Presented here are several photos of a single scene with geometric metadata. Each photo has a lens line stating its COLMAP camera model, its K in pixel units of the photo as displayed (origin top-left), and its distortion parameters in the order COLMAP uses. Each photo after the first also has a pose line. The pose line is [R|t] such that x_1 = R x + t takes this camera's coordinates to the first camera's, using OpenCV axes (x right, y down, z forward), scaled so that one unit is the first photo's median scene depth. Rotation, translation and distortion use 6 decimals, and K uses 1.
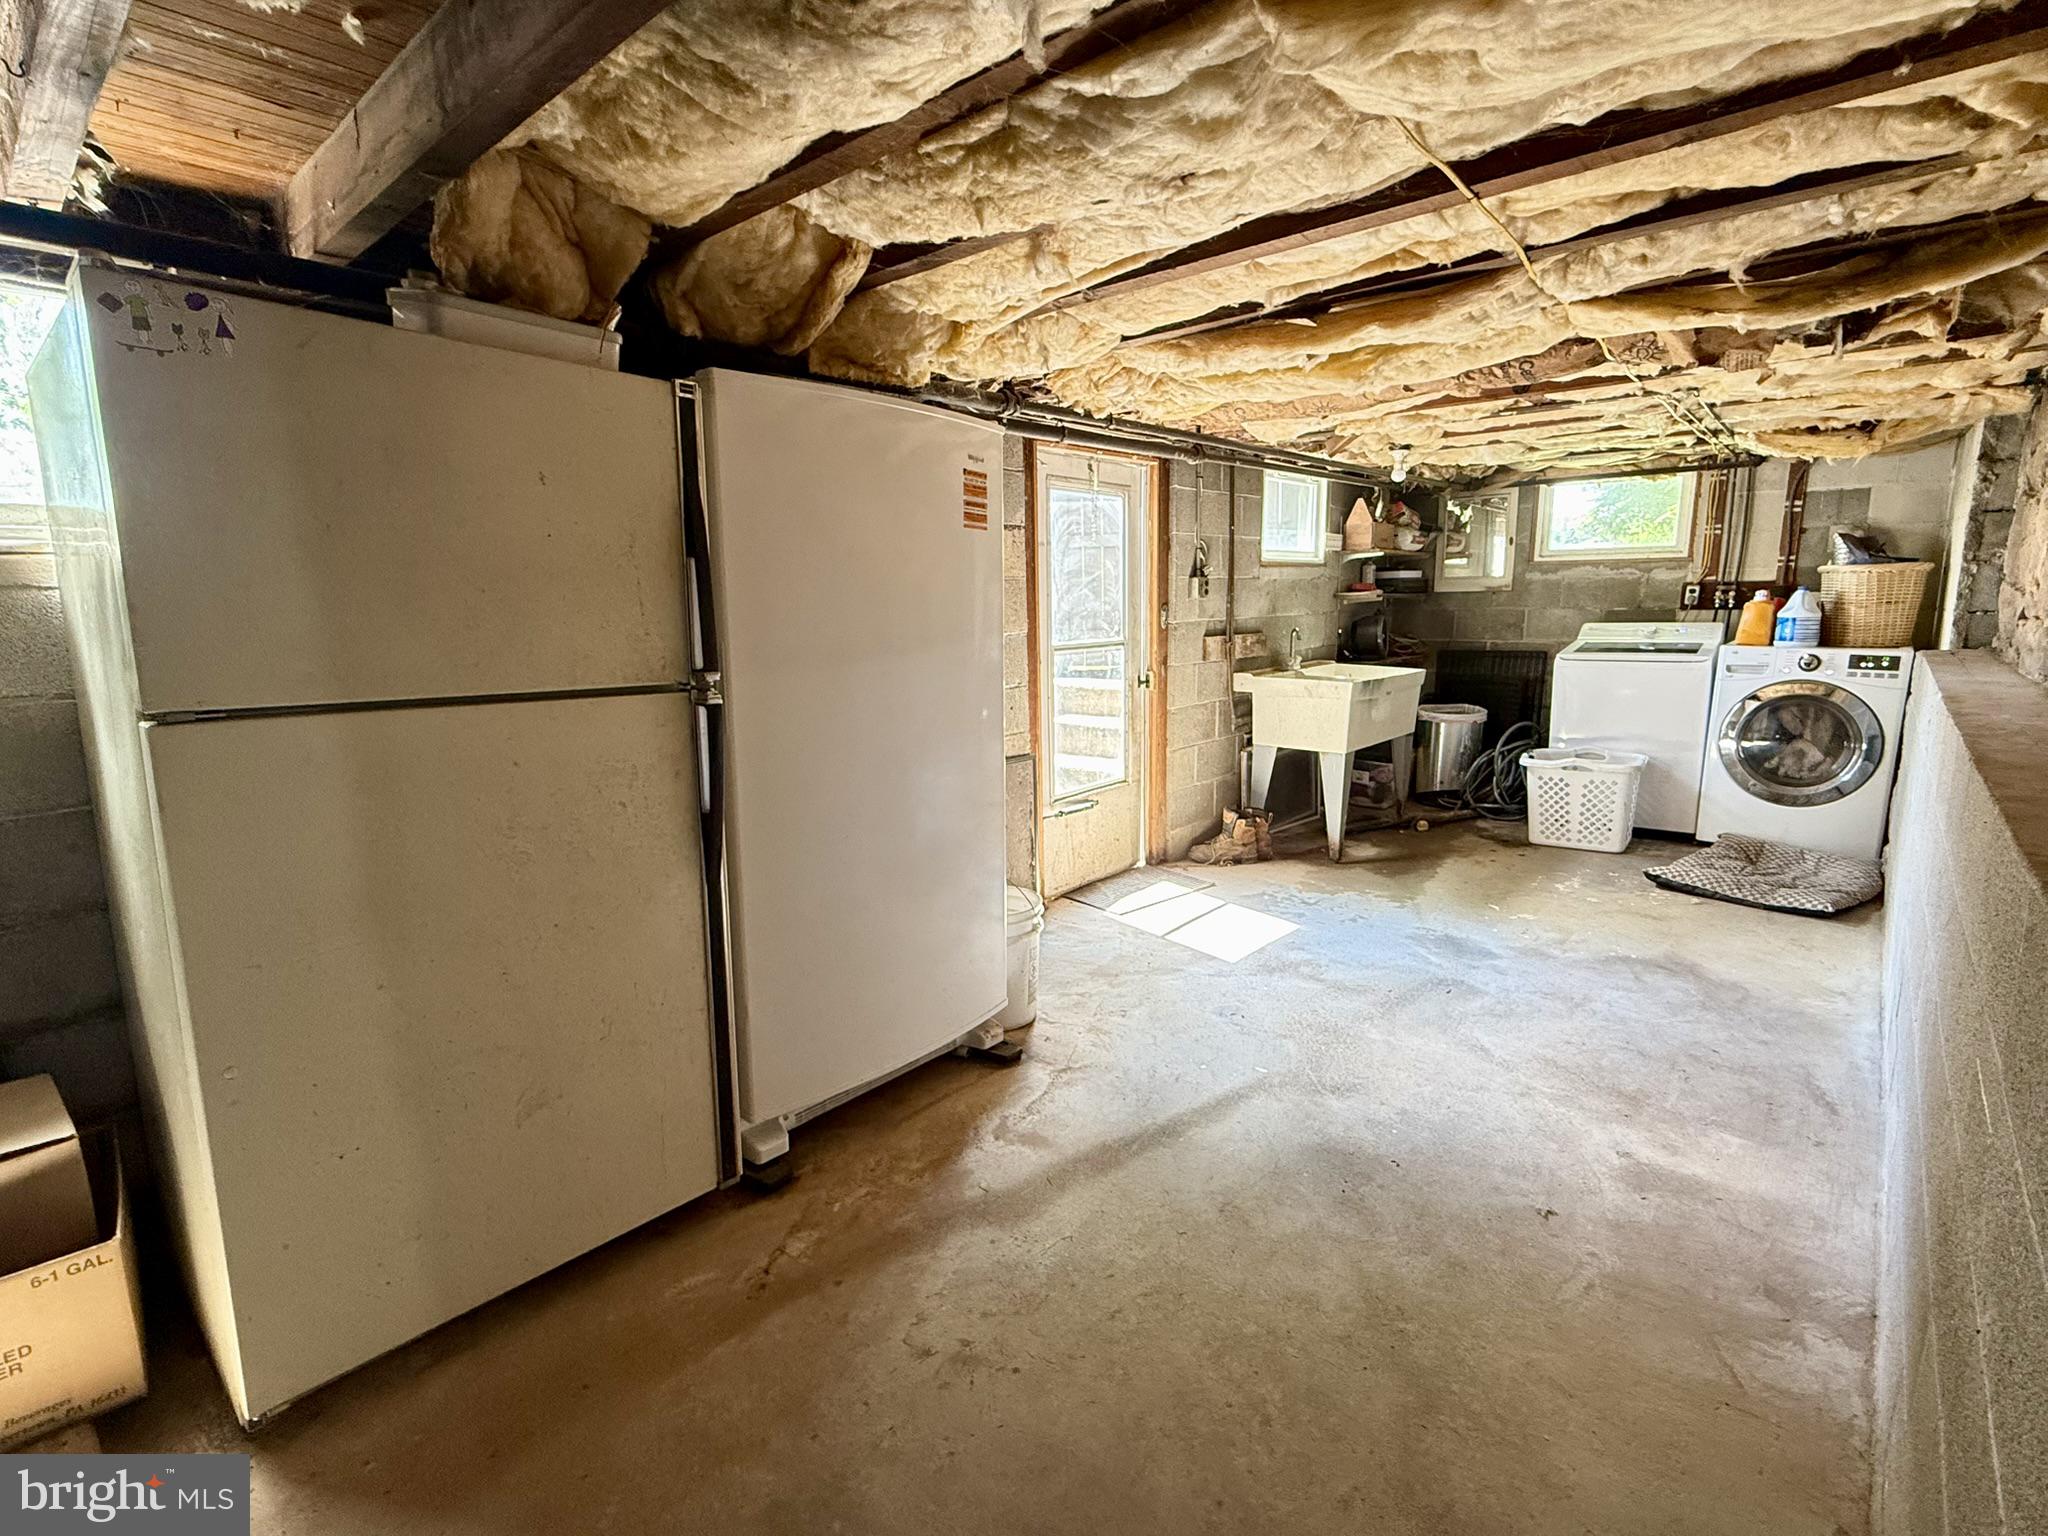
lens RADIAL K [[965.1, 0, 1026.9], [0, 965.1, 767.1], [0, 0, 1]] dist [0.006159, 0.000842]
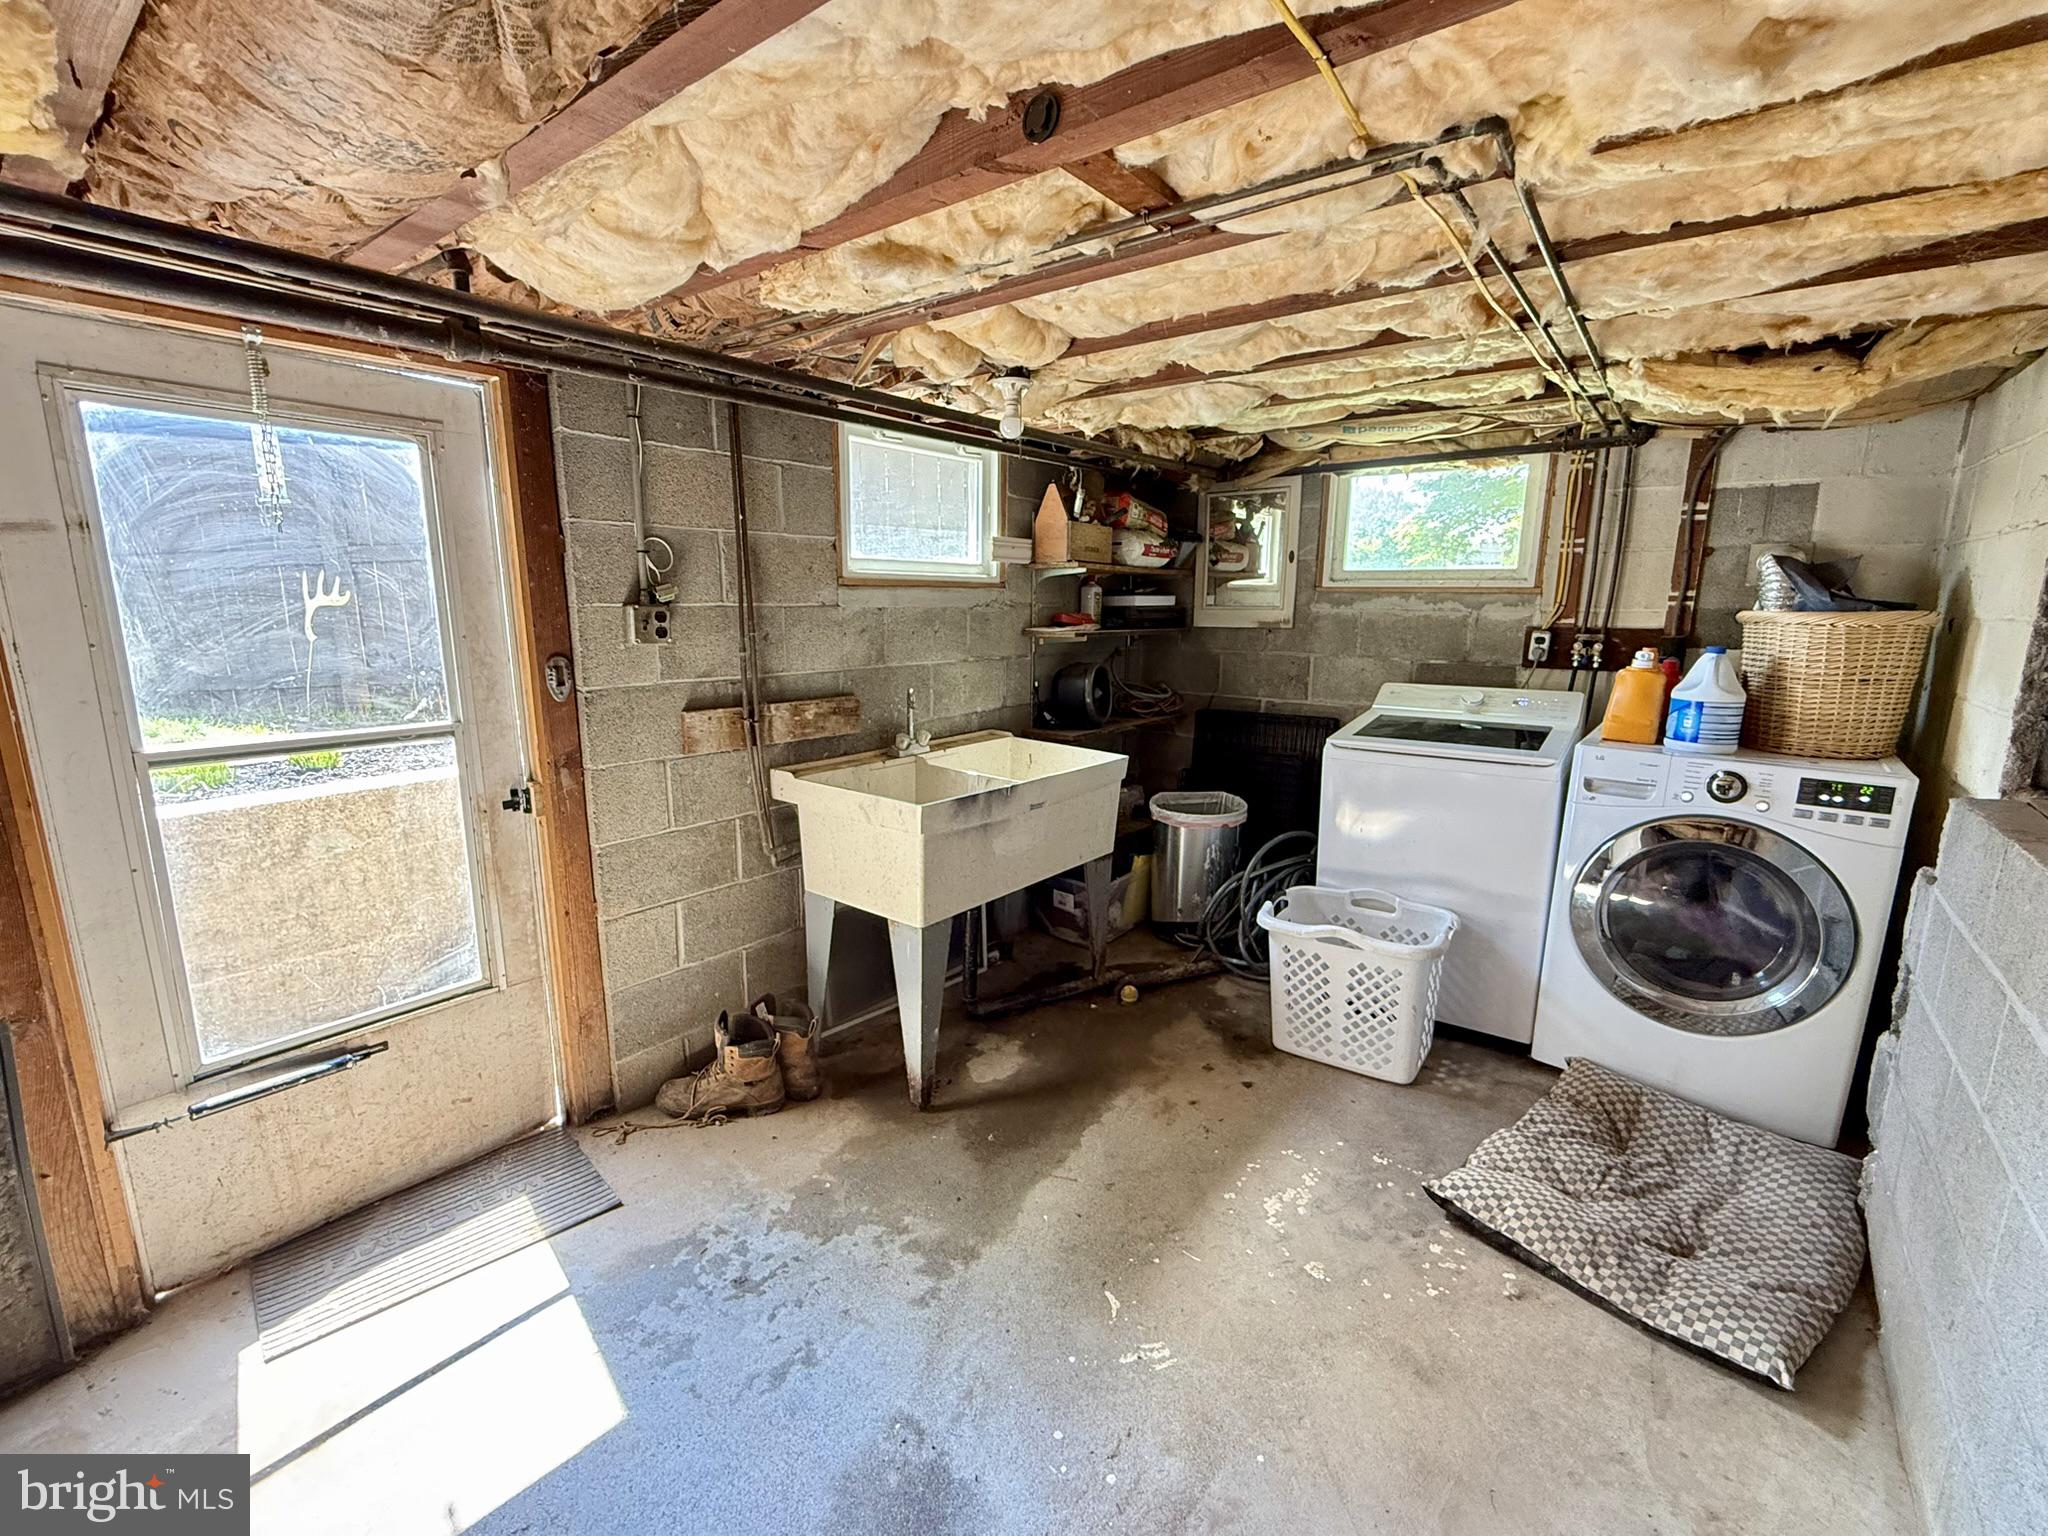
lens RADIAL K [[884.6, 0, 1019.7], [0, 884.6, 768.1], [0, 0, 1]] dist [0.001972, 0.000352]
pose [[0.998741, 0.013891, 0.048195, 0.337760], [-0.014457, 0.999830, 0.011428, -0.106146], [-0.048028, -0.012111, 0.998773, 0.458634]]
